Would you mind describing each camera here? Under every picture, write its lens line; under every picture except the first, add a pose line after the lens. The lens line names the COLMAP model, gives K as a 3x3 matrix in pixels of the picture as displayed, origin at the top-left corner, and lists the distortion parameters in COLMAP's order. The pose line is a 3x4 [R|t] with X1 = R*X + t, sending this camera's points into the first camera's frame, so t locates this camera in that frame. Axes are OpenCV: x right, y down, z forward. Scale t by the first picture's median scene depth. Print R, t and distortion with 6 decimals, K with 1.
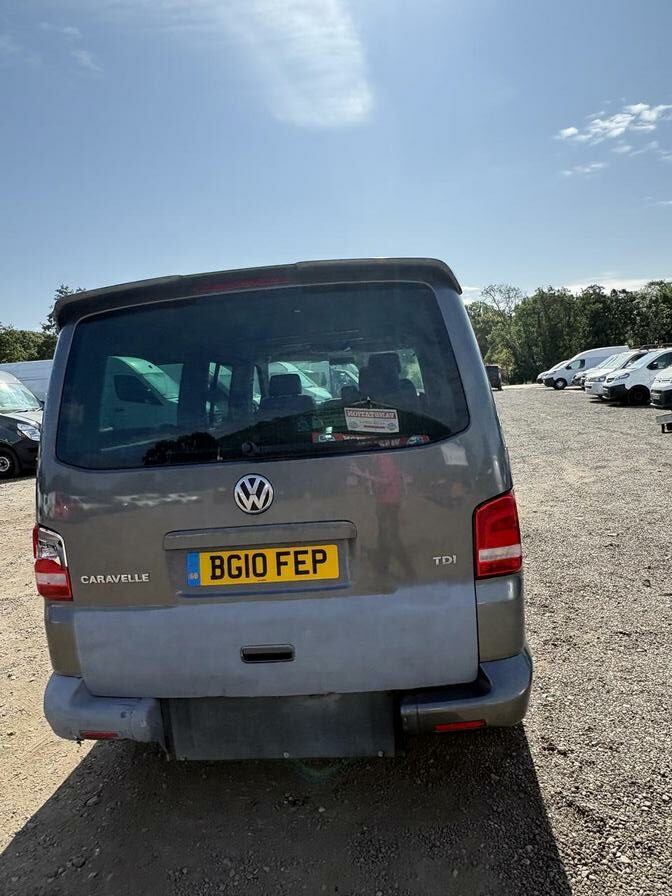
lens RADIAL K [[615.0, 0, 338.4], [0, 615.0, 463.9], [0, 0, 1]] dist [-0.002262, 0.006628]
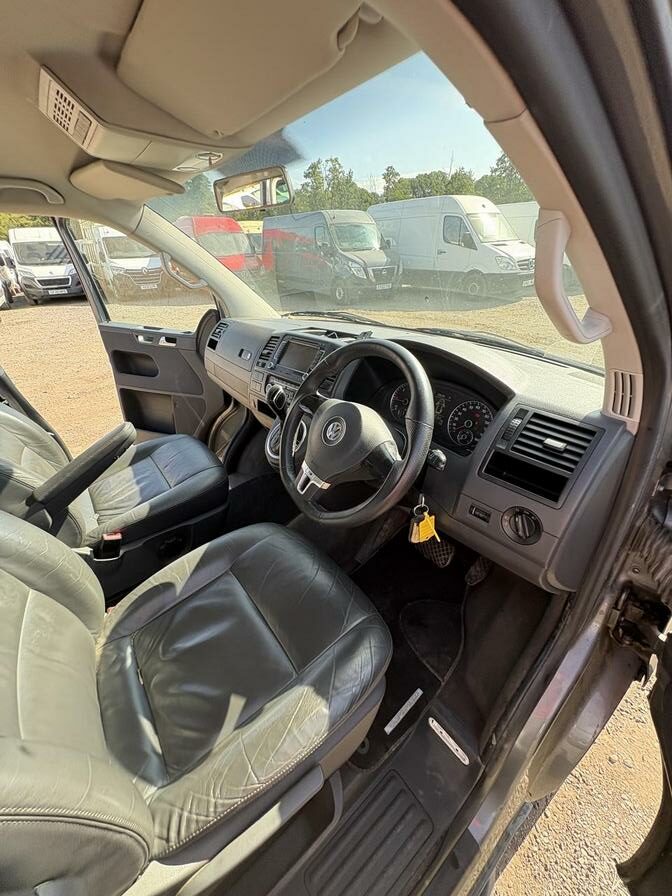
lens RADIAL K [[357.9, 0, 335.5], [0, 357.9, 448.2], [0, 0, 1]] dist [-0.005217, 0.001498]
pose [[0.680400, 0.403503, -0.611753, 0.312339], [-0.101912, 0.878755, 0.466265, -0.281903], [0.725720, -0.254902, 0.639027, 1.685317]]
